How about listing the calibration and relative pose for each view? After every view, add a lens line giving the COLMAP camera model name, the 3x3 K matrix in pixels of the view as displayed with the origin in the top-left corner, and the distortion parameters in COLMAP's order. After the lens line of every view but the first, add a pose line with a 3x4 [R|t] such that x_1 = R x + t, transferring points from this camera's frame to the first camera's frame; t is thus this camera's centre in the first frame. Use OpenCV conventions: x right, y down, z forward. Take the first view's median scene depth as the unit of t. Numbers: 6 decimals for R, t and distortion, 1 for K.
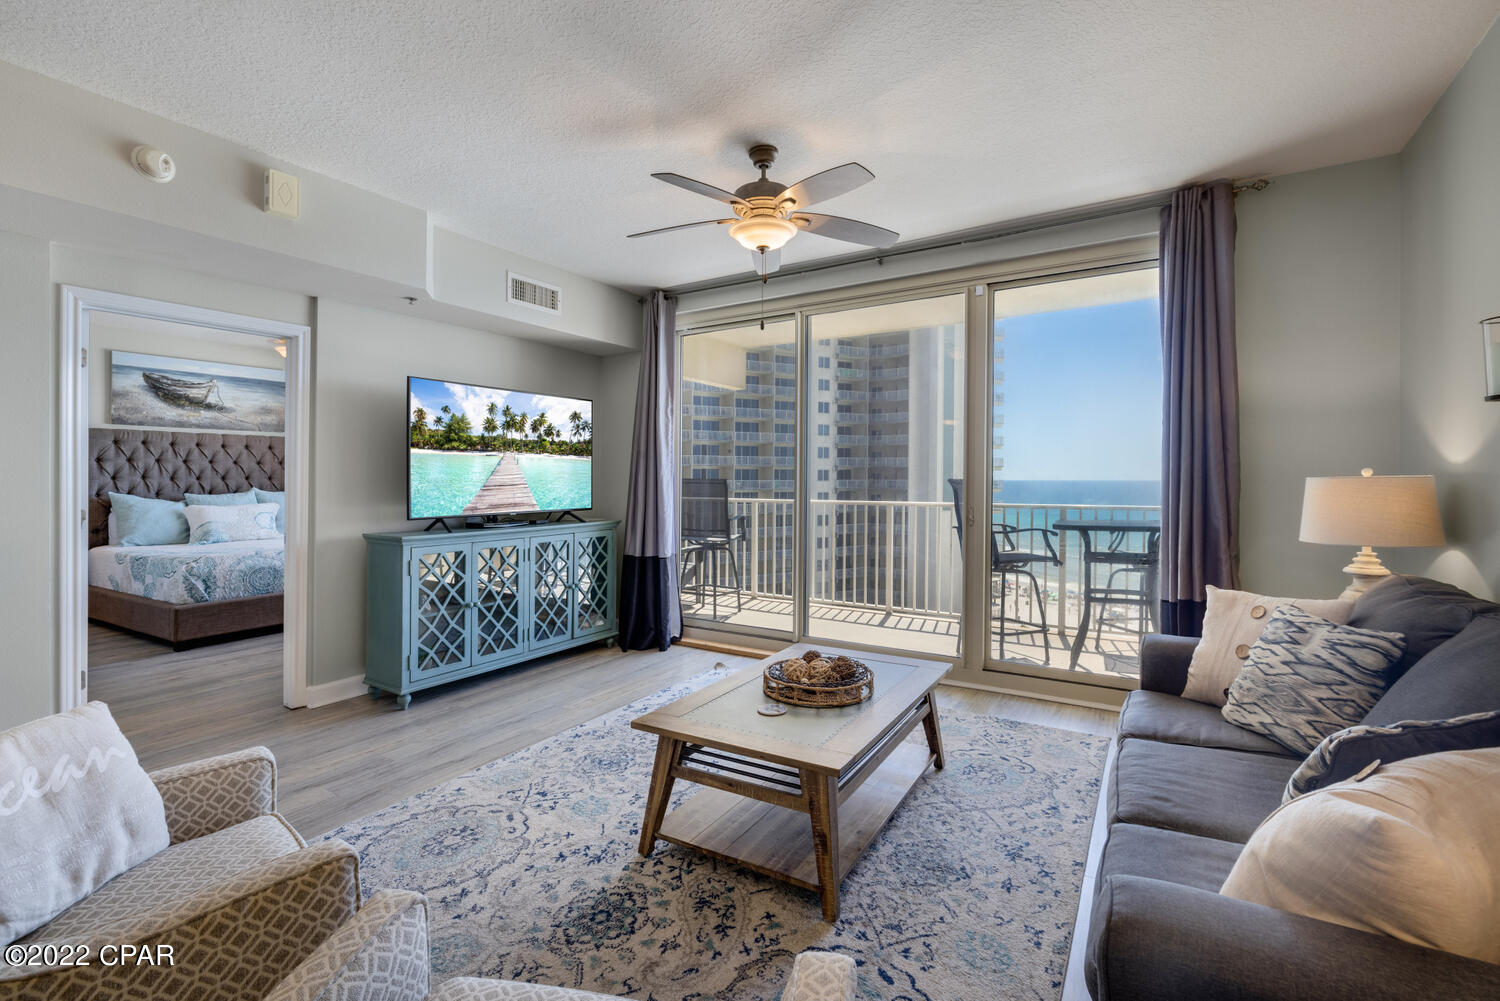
lens RADIAL K [[675.5, 0, 760.3], [0, 675.5, 473.2], [0, 0, 1]] dist [-0.004296, 0.000804]
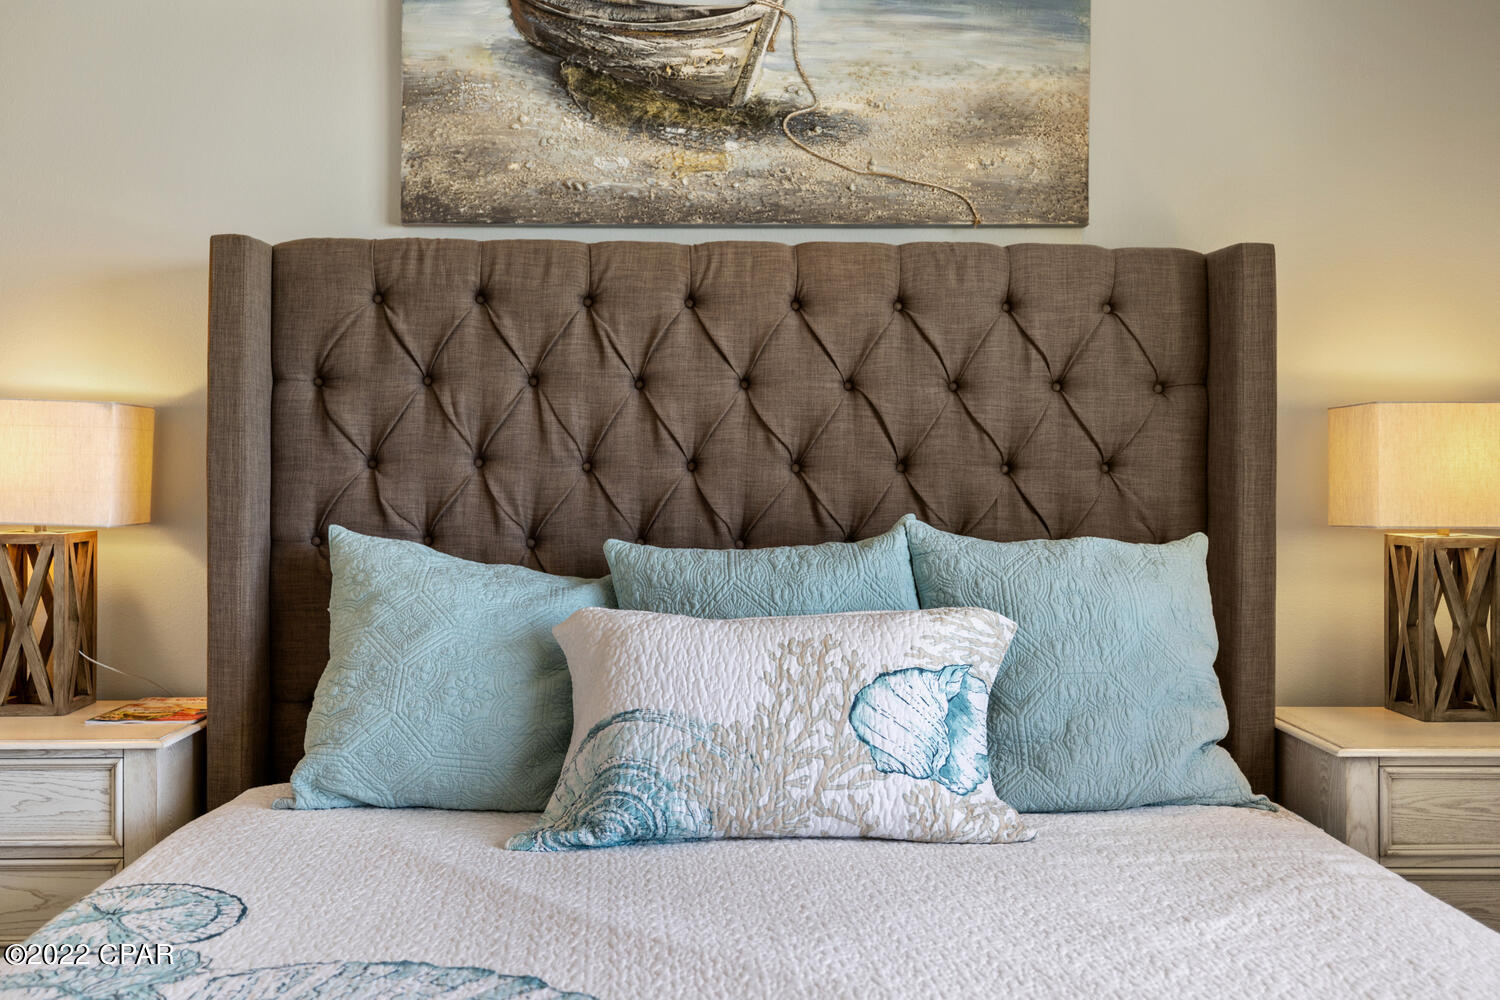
lens RADIAL K [[1442.4, 0, 752.0], [0, 1442.4, 442.6], [0, 0, 1]] dist [0.008328, 0.000000]
pose [[0.536859, -0.015866, -0.843523, -0.461964], [0.002812, 0.999851, -0.017017, 0.008474], [0.843667, 0.006764, 0.536824, 0.786987]]
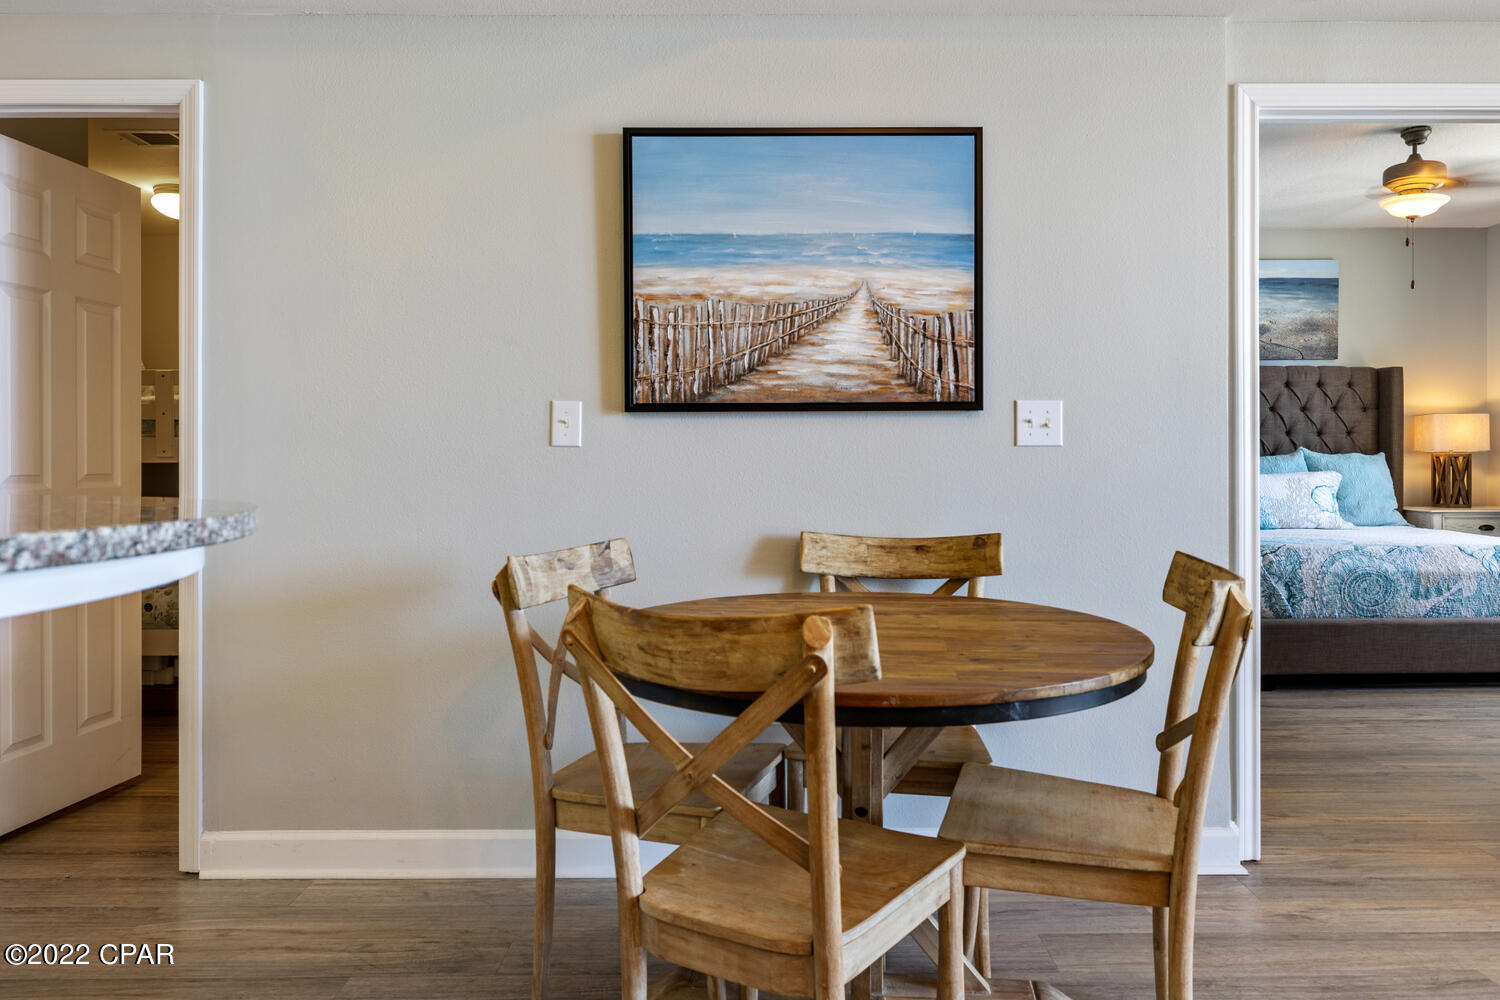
lens RADIAL K [[1033.6, 0, 752.3], [0, 1033.6, 450.4], [0, 0, 1]] dist [0.004539, 0.000811]
pose [[0.521696, -0.006105, -0.853110, -0.194813], [0.007304, 0.999970, -0.002689, 0.024466], [0.853100, -0.004828, 0.521725, 0.046966]]
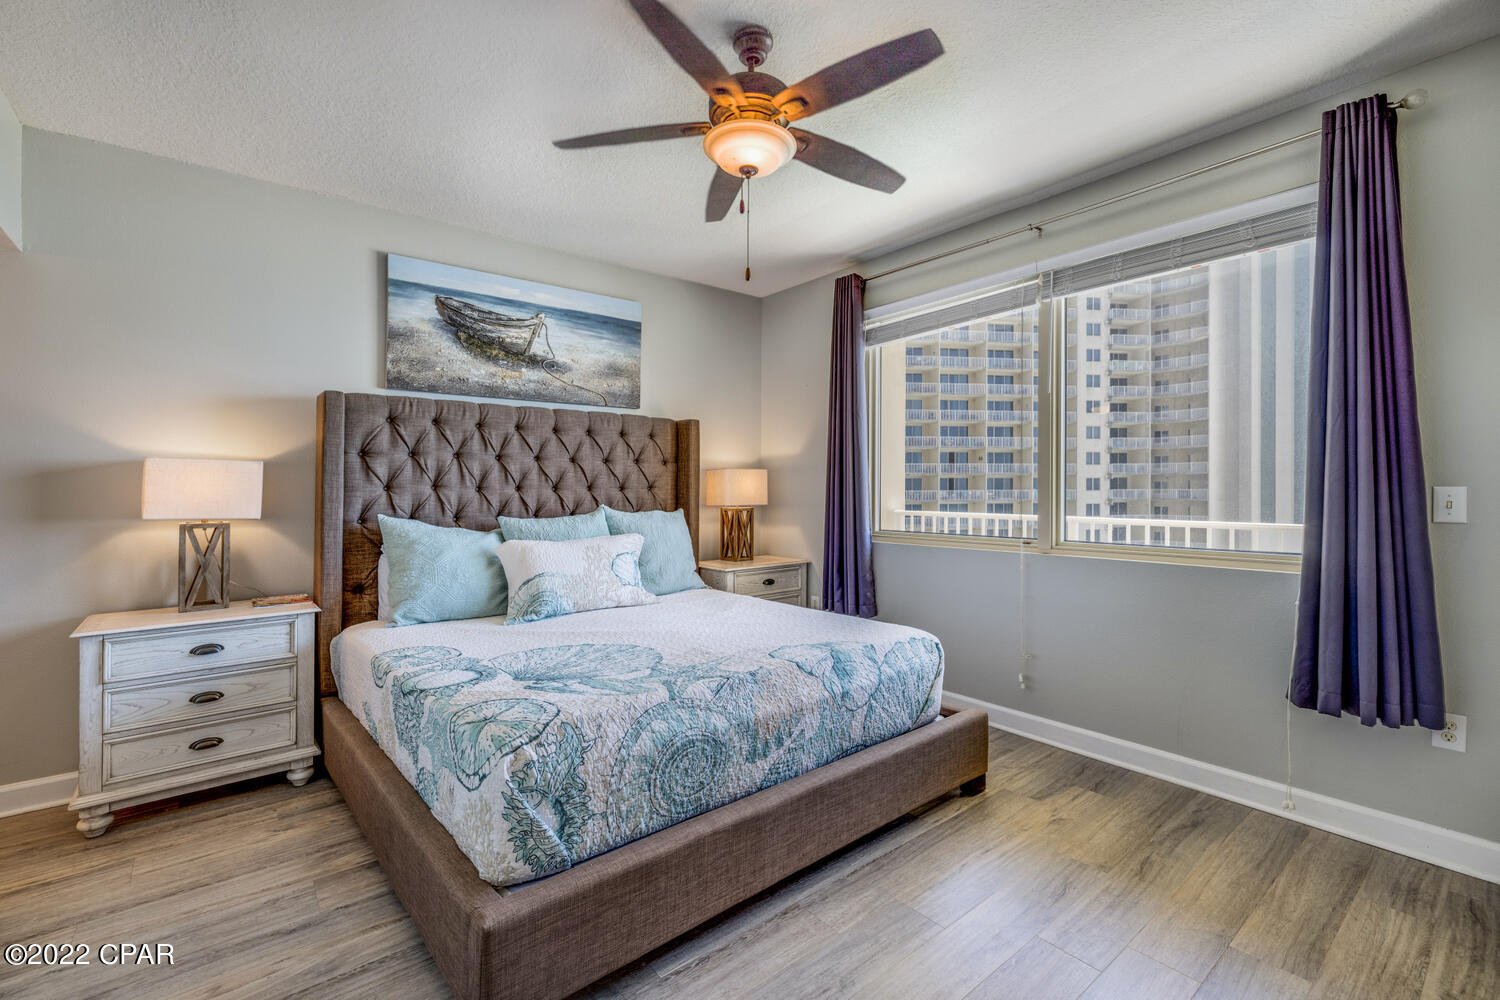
lens RADIAL K [[653.3, 0, 770.2], [0, 653.3, 472.4], [0, 0, 1]] dist [-0.005471, 0.001838]
pose [[0.954437, -0.011657, -0.298185, -0.483114], [0.006658, 0.999820, -0.017774, 0.005581], [0.298338, 0.014979, 0.954343, 0.556747]]
